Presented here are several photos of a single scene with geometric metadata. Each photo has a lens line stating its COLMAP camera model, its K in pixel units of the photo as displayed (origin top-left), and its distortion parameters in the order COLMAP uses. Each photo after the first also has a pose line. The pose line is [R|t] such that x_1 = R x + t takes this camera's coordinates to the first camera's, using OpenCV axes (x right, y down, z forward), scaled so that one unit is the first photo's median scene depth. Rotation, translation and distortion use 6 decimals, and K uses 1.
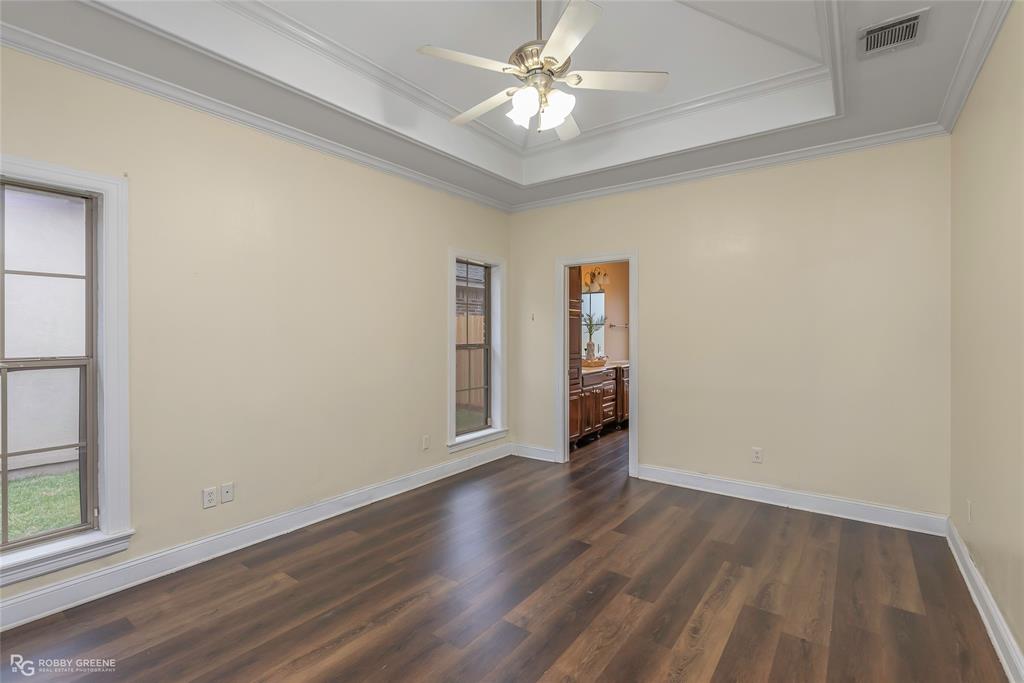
lens RADIAL K [[473.8, 0, 497.7], [0, 473.8, 337.3], [0, 0, 1]] dist [-0.006535, -0.000149]
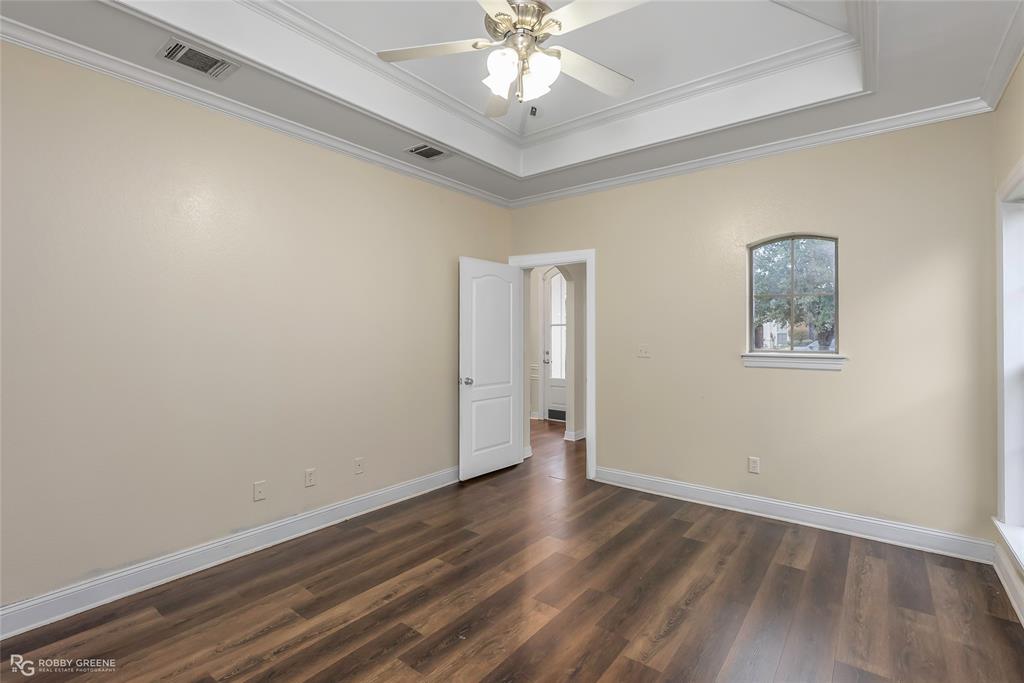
lens RADIAL K [[473.8, 0, 497.7], [0, 473.8, 337.3], [0, 0, 1]] dist [-0.006535, -0.000149]
pose [[-0.999686, 0.002973, 0.024893, 0.109698], [0.003342, 0.999885, 0.014806, -0.016587], [-0.024846, 0.014885, -0.999580, 1.872122]]
